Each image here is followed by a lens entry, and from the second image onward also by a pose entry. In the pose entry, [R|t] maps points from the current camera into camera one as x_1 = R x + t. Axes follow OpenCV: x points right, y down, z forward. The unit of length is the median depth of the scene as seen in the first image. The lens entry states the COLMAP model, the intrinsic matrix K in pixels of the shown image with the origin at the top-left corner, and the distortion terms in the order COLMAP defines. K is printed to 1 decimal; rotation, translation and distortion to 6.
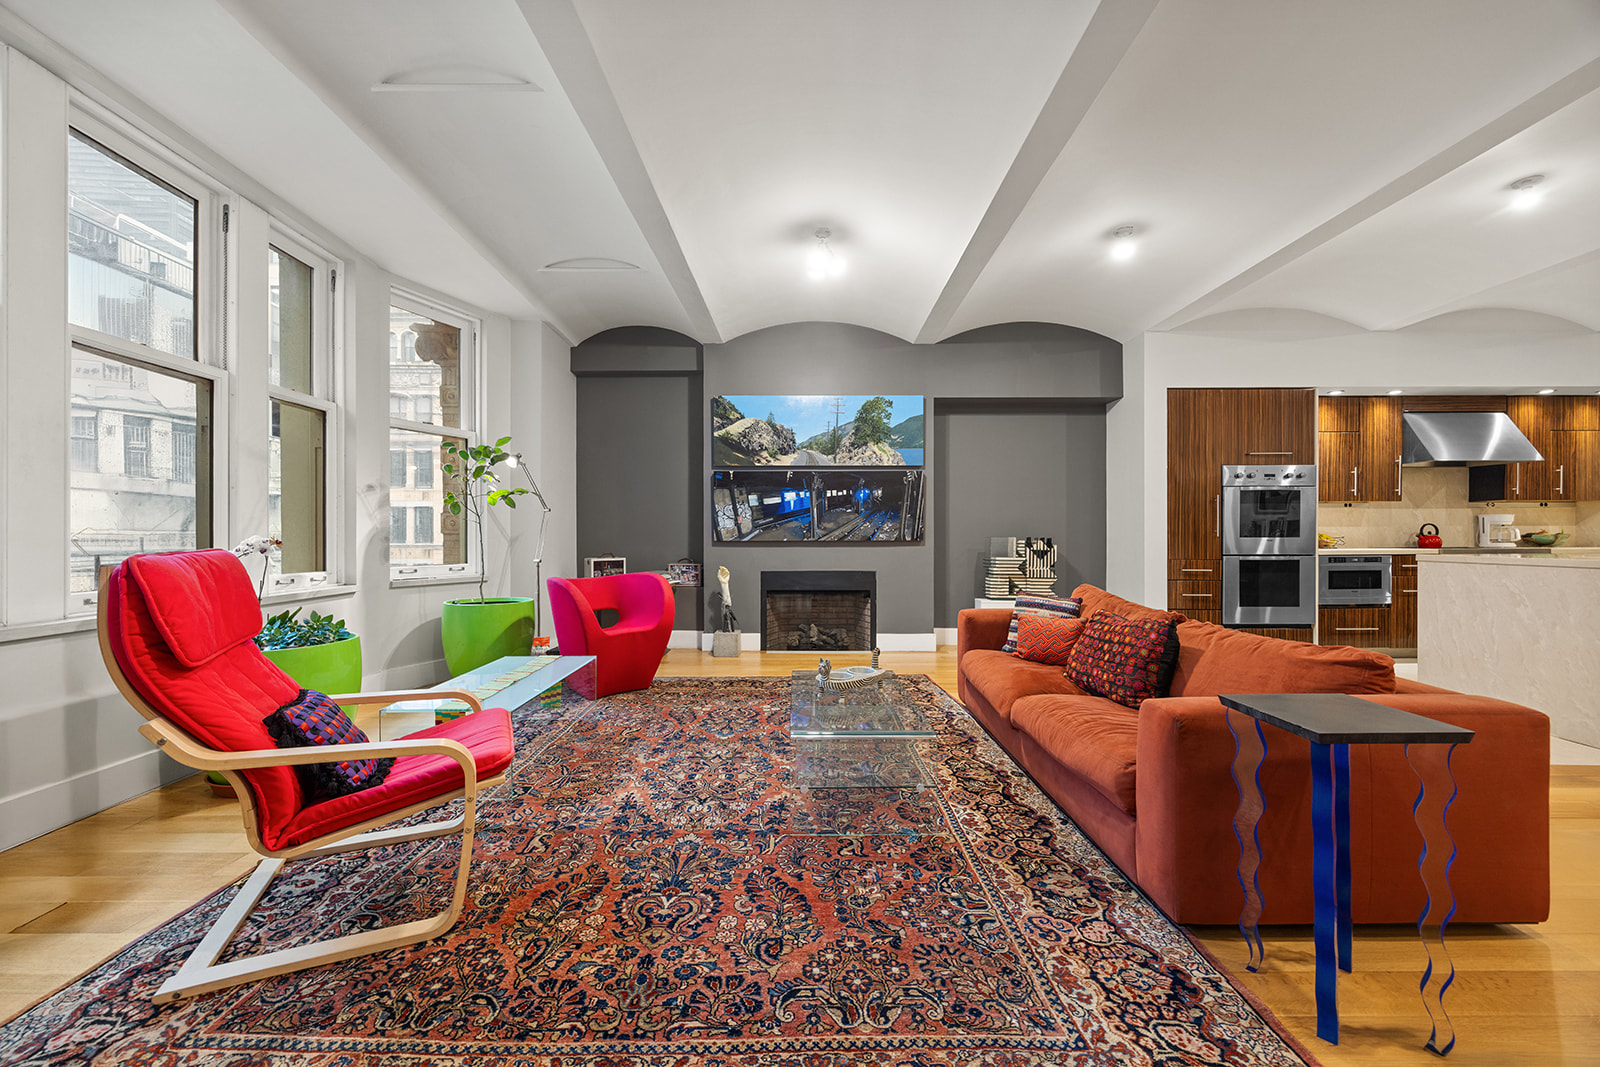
lens RADIAL K [[617.1, 0, 772.9], [0, 617.1, 529.6], [0, 0, 1]] dist [-0.000974, -0.000253]
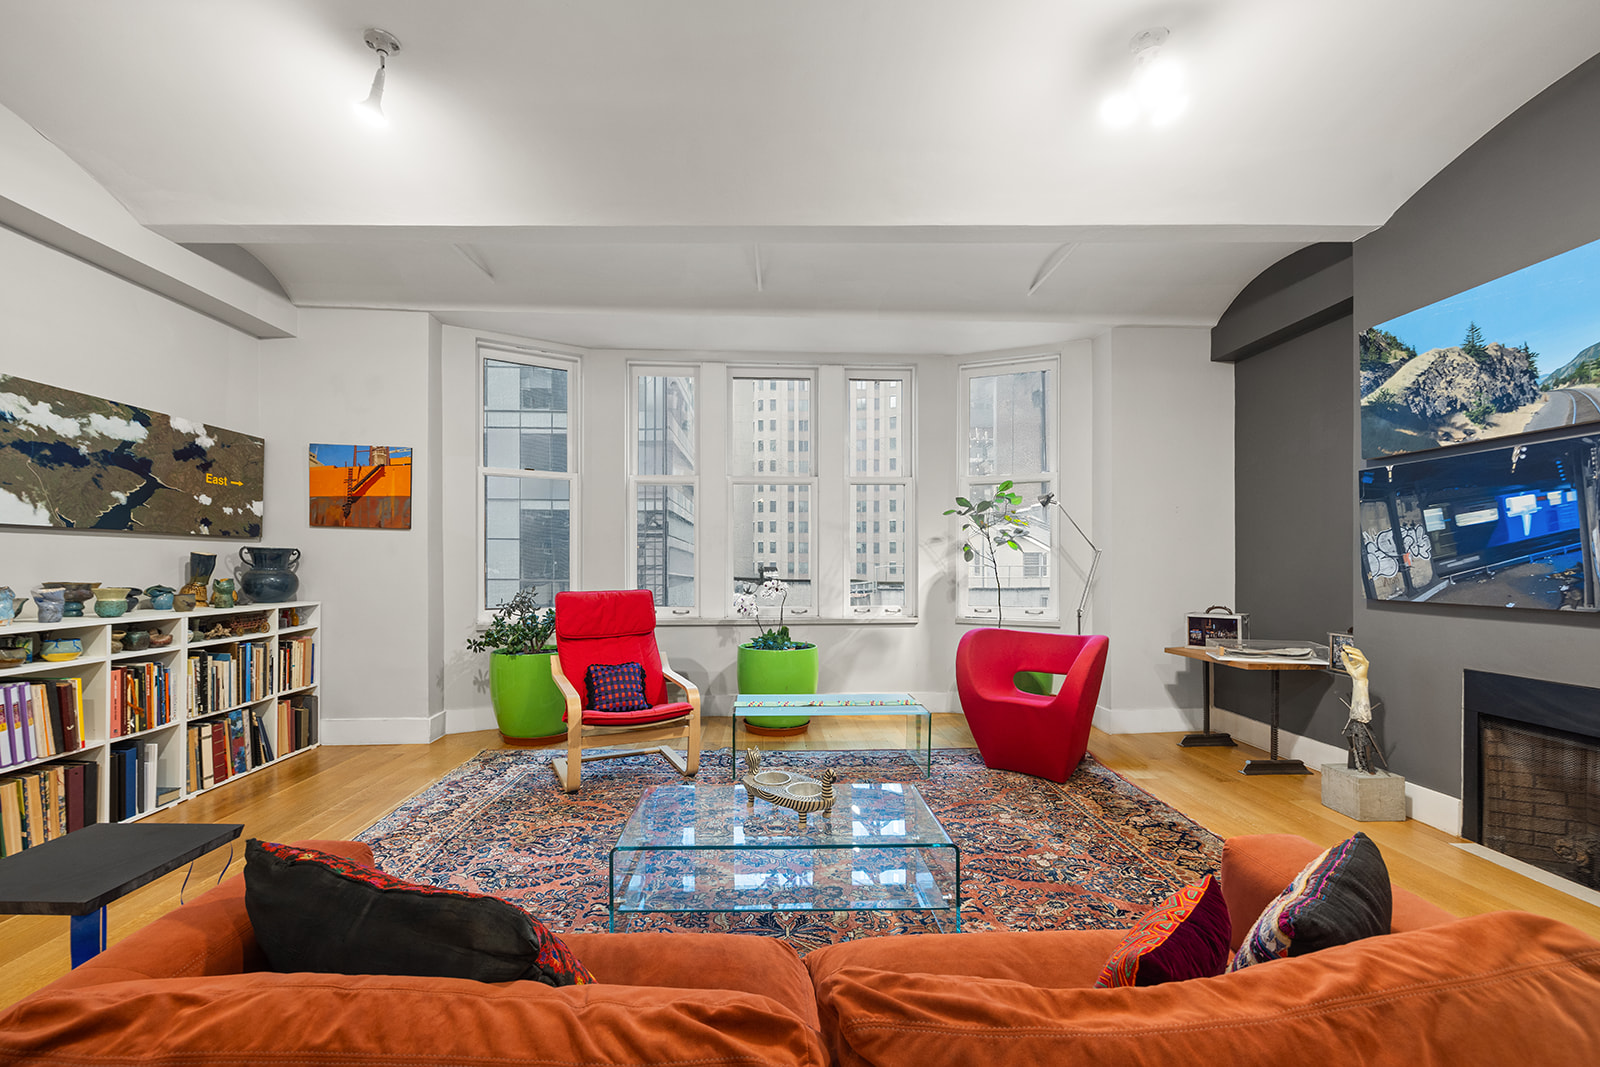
lens RADIAL K [[650.3, 0, 798.8], [0, 650.3, 564.1], [0, 0, 1]] dist [-0.012060, 0.000009]
pose [[0.046866, 0.003654, -0.998894, 0.449087], [0.011280, 0.999928, 0.004187, -0.020189], [0.998837, -0.011464, 0.046822, 0.476236]]
